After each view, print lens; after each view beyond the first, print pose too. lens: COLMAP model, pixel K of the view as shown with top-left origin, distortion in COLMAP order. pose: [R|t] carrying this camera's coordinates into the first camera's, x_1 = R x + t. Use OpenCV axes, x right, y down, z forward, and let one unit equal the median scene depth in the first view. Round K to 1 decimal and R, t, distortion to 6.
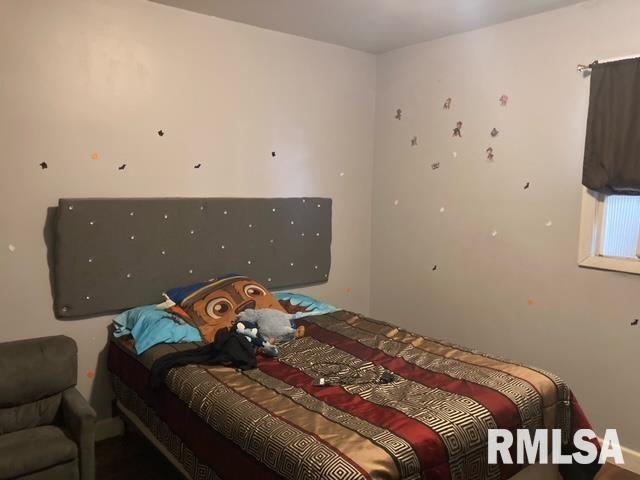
lens RADIAL K [[527.9, 0, 316.7], [0, 527.9, 238.9], [0, 0, 1]] dist [0.003857, -0.002032]
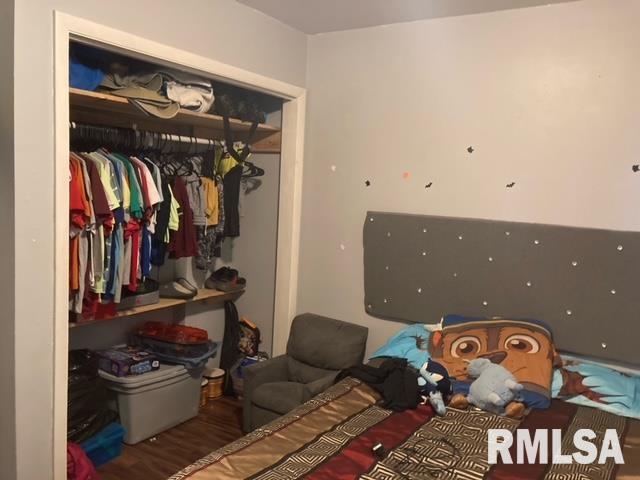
lens RADIAL K [[527.9, 0, 316.7], [0, 527.9, 238.9], [0, 0, 1]] dist [0.003857, -0.002032]
pose [[0.301296, 0.098971, -0.948380, 0.607209], [-0.140725, 0.988323, 0.058432, -0.067585], [0.943089, 0.115856, 0.311706, 0.529229]]
